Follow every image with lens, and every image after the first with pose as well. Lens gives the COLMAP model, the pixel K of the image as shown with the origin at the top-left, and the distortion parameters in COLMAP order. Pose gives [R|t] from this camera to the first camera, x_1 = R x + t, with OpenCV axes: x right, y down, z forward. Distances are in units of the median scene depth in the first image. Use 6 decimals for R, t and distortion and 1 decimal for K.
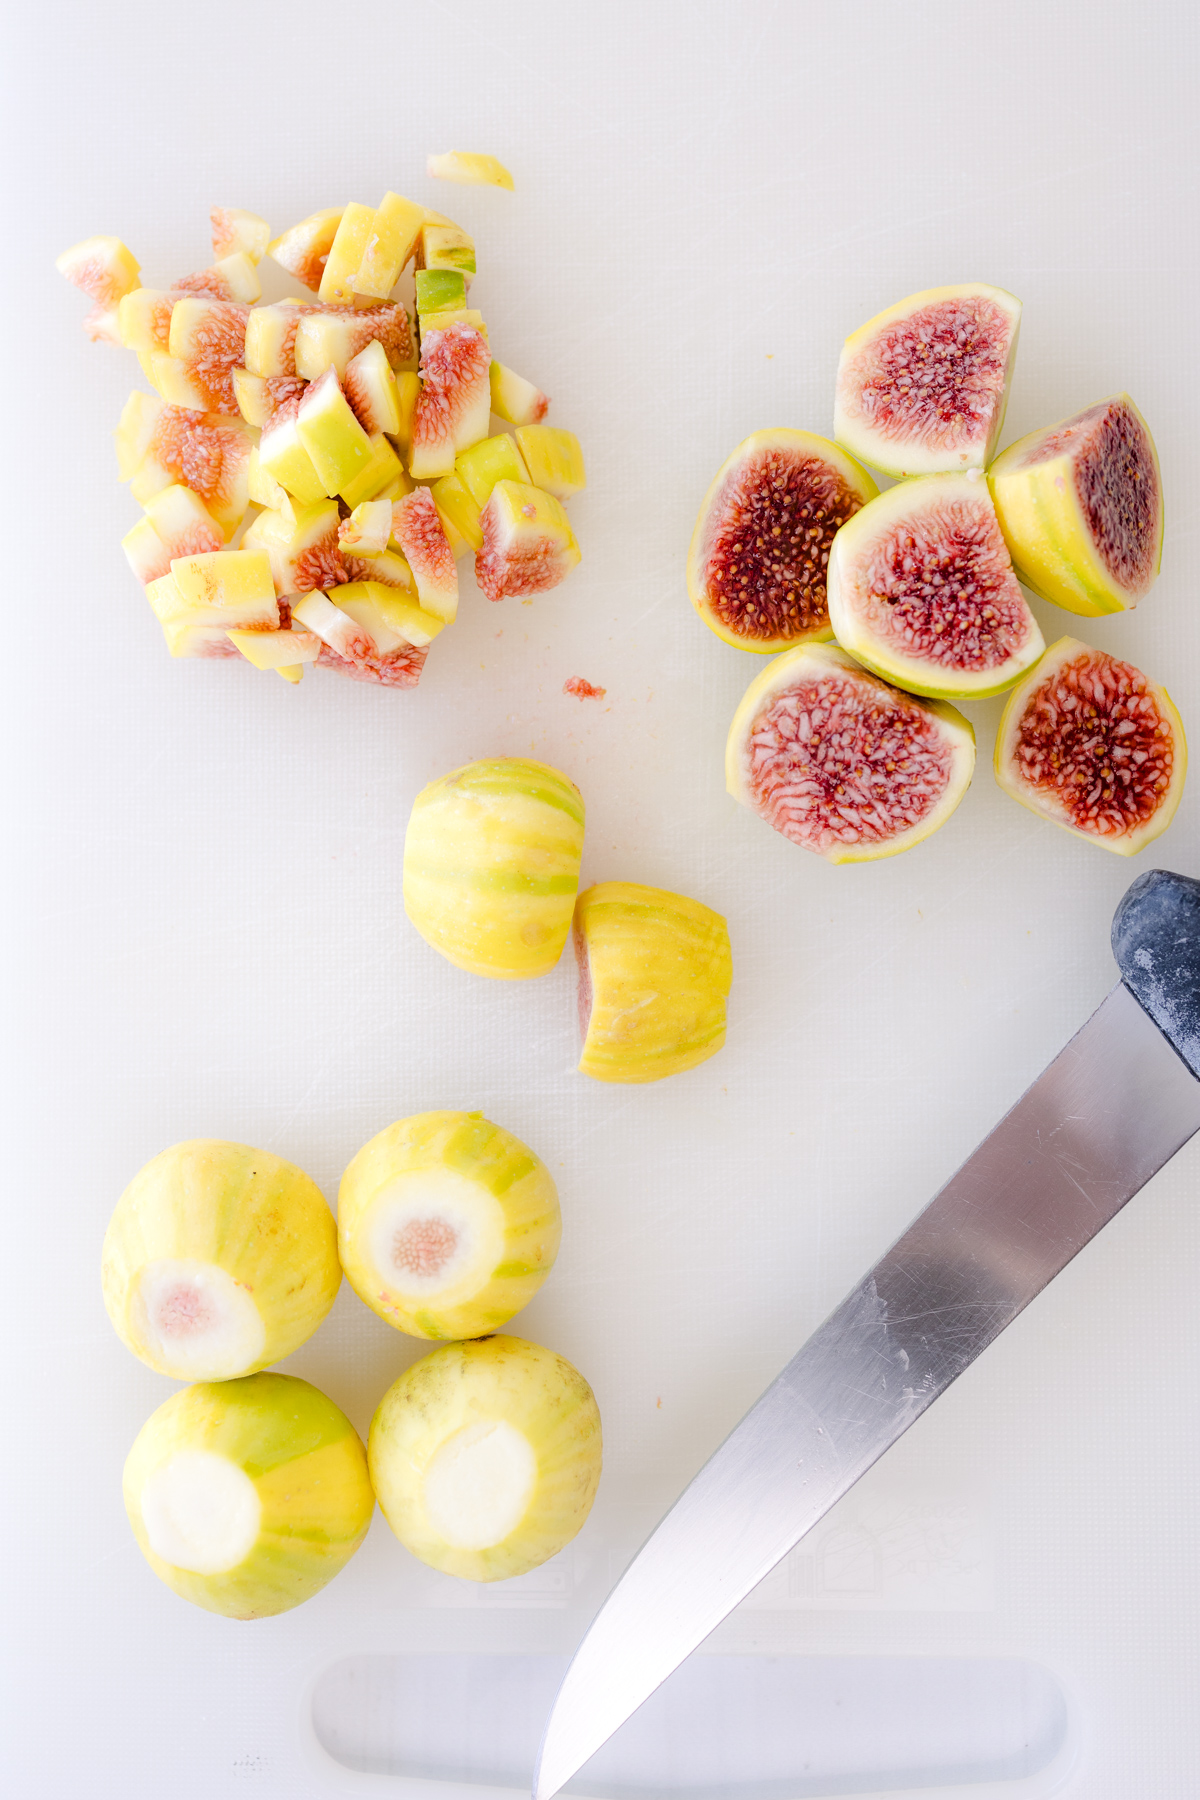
lens RADIAL K [[1855.1, 0, 592.8], [0, 1855.1, 899.1], [0, 0, 1]] dist [0.018807, 0.024039]
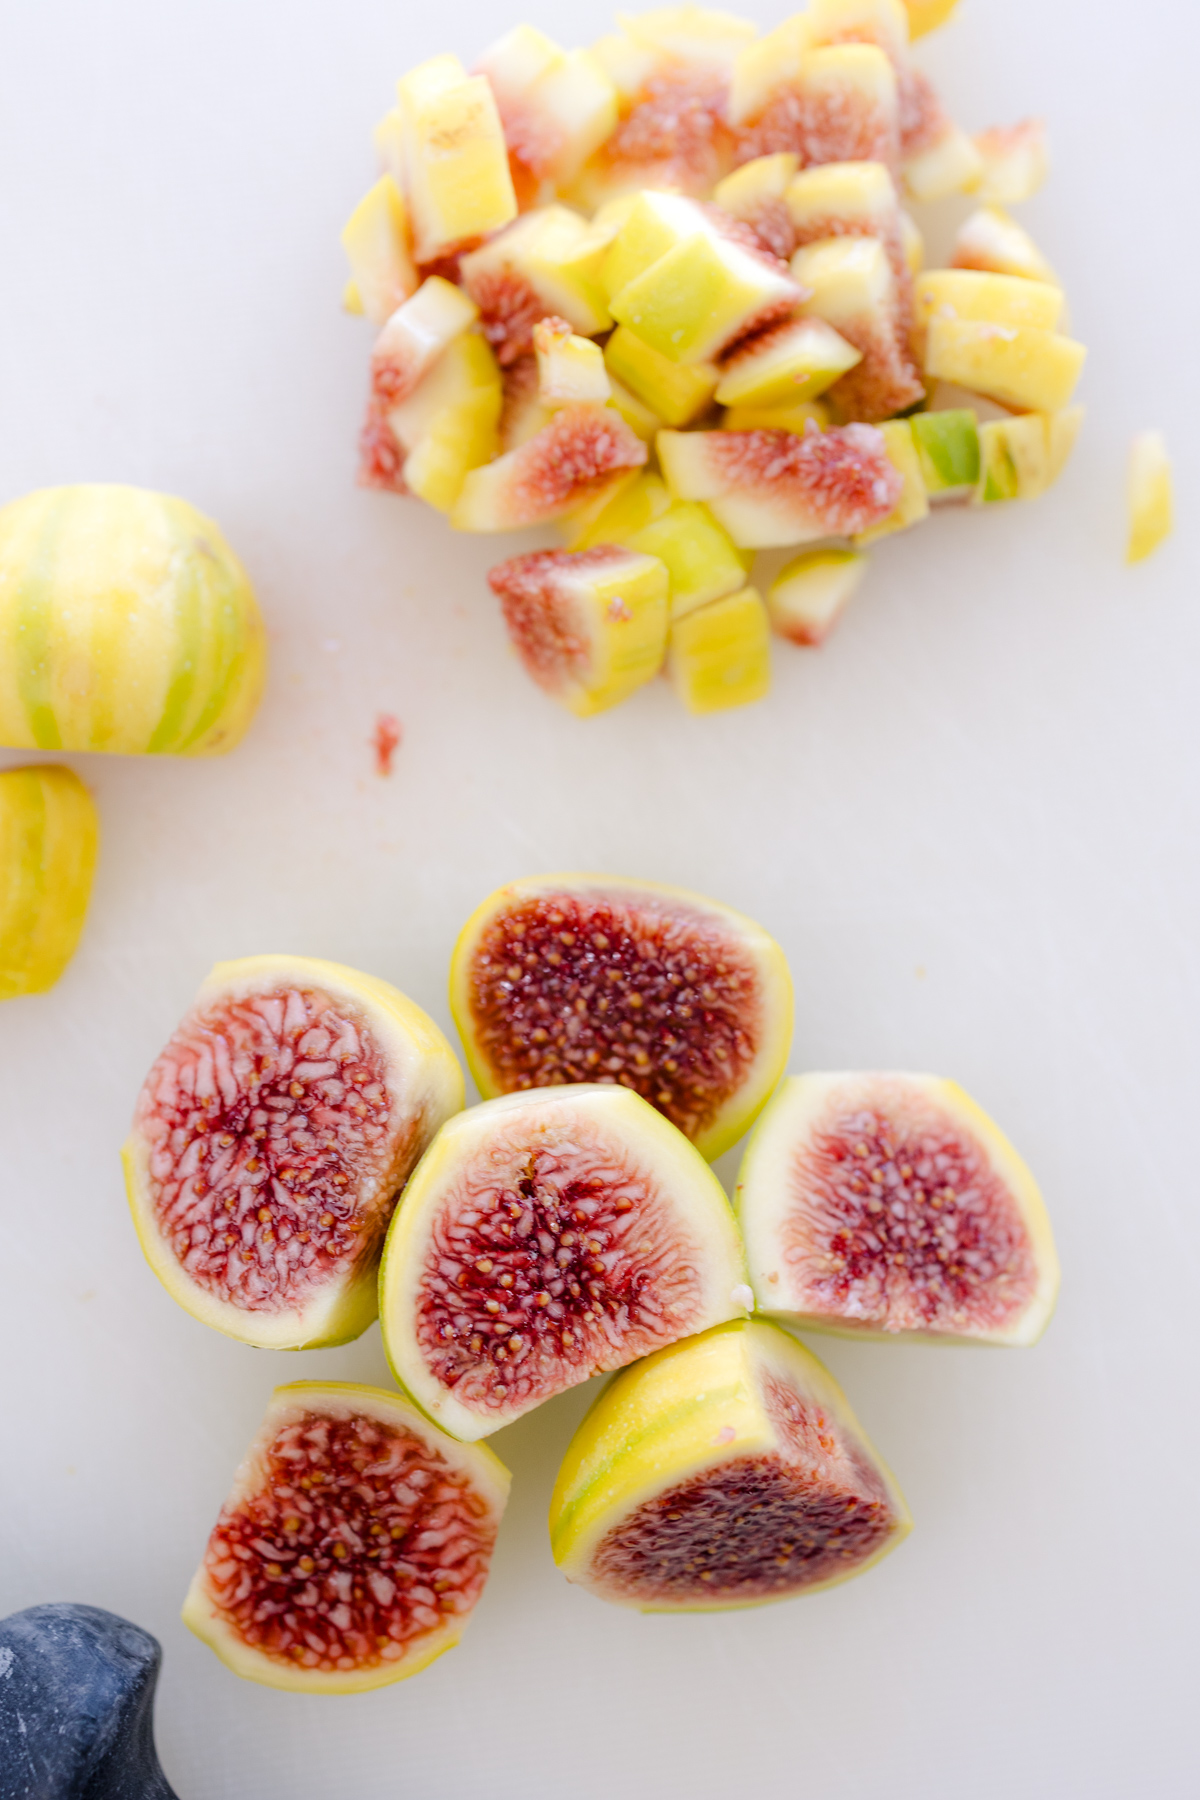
lens RADIAL K [[1944.1, 0, 600.0], [0, 1944.1, 900.0], [0, 0, 1]] dist [0.038525, -0.005872]
pose [[0.106830, 0.992743, -0.055218, 0.101166], [-0.994208, 0.106003, -0.017707, -0.178904], [-0.011725, 0.056789, 0.998317, 0.330427]]
